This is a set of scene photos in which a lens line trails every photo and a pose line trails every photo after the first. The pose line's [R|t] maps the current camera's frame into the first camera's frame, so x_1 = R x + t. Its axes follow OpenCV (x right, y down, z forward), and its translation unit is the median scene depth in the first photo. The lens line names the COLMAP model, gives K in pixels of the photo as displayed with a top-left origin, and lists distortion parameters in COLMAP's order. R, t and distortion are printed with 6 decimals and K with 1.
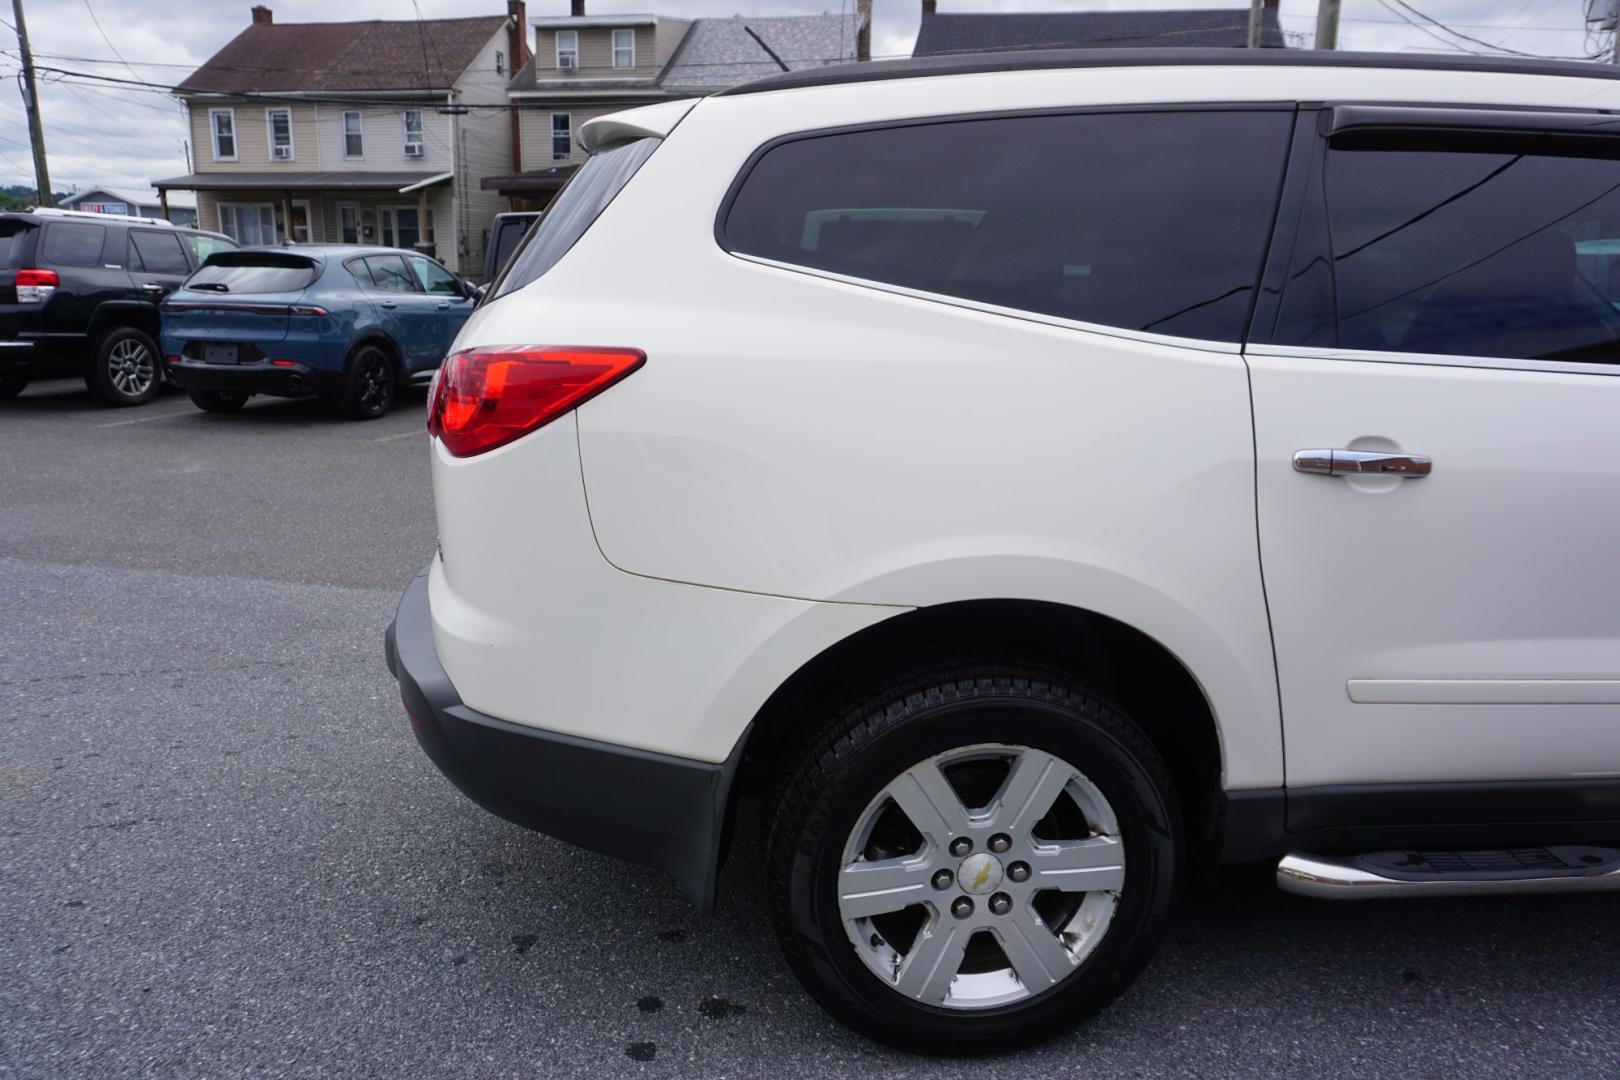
lens RADIAL K [[1095.9, 0, 794.4], [0, 1095.9, 537.6], [0, 0, 1]] dist [-0.054467, 0.044933]
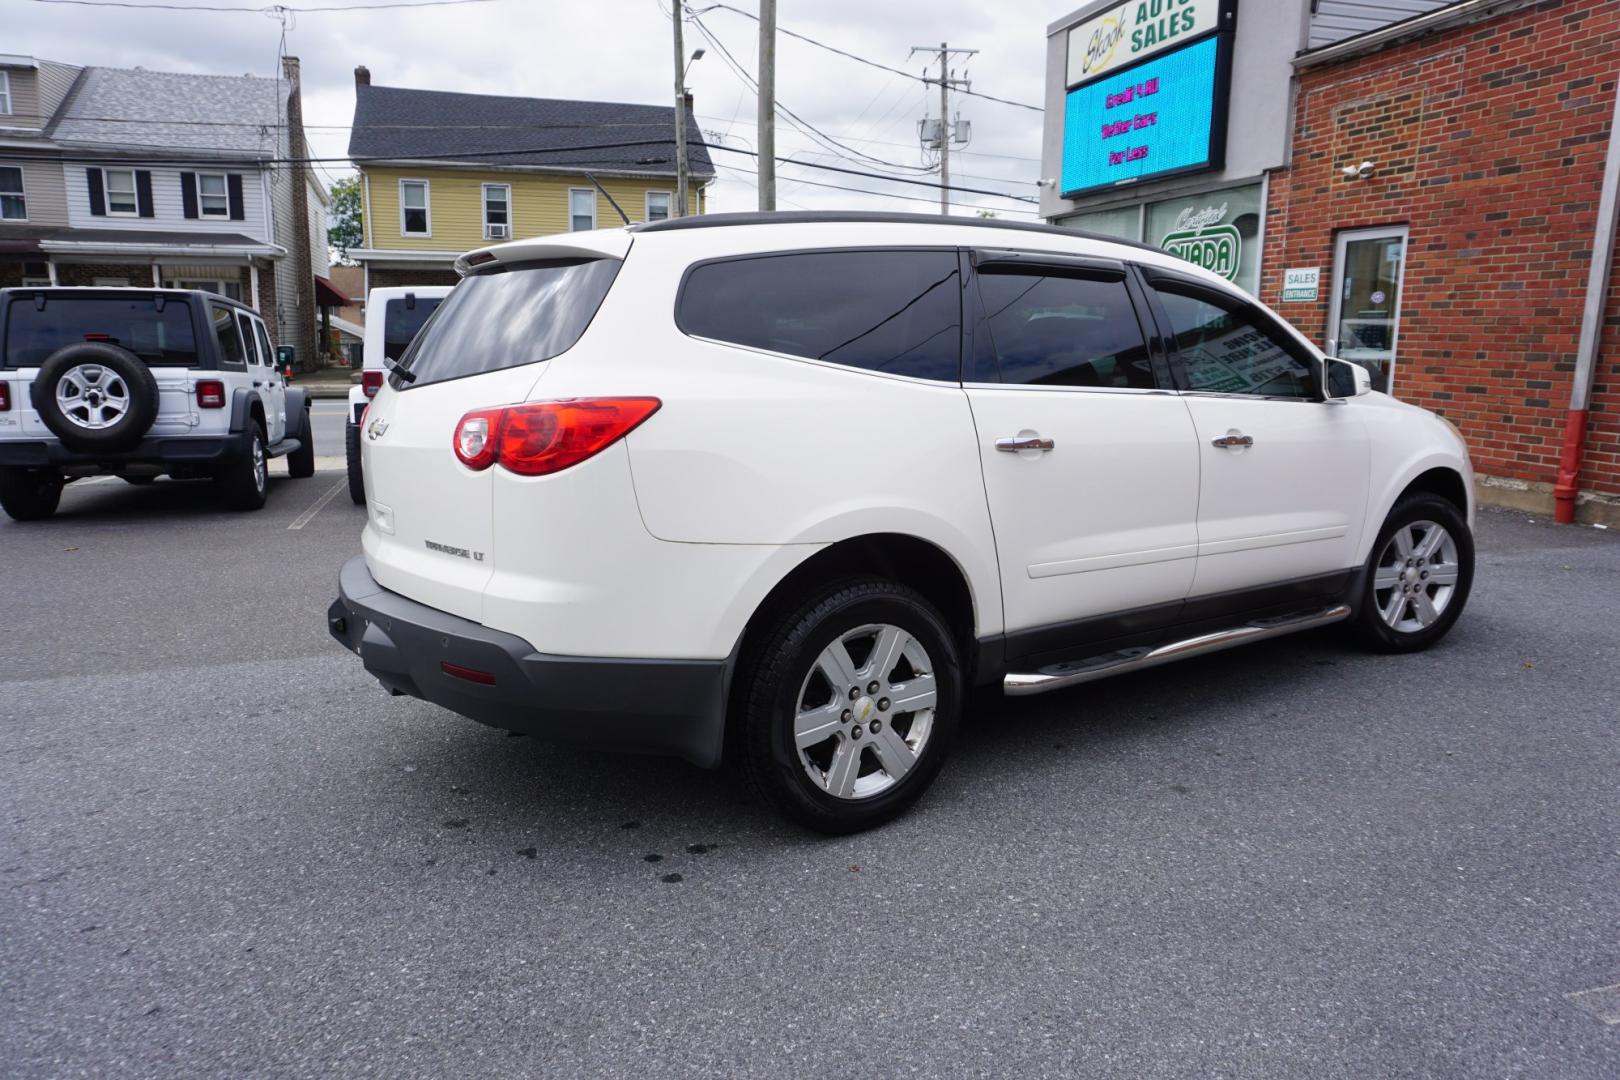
lens RADIAL K [[1089.7, 0, 809.3], [0, 1089.7, 531.0], [0, 0, 1]] dist [-0.051983, 0.039287]
pose [[0.874652, -0.094452, 0.475461, -0.611819], [0.125335, 0.991546, -0.033589, 0.083307], [-0.468269, 0.088971, 0.879095, -0.391544]]
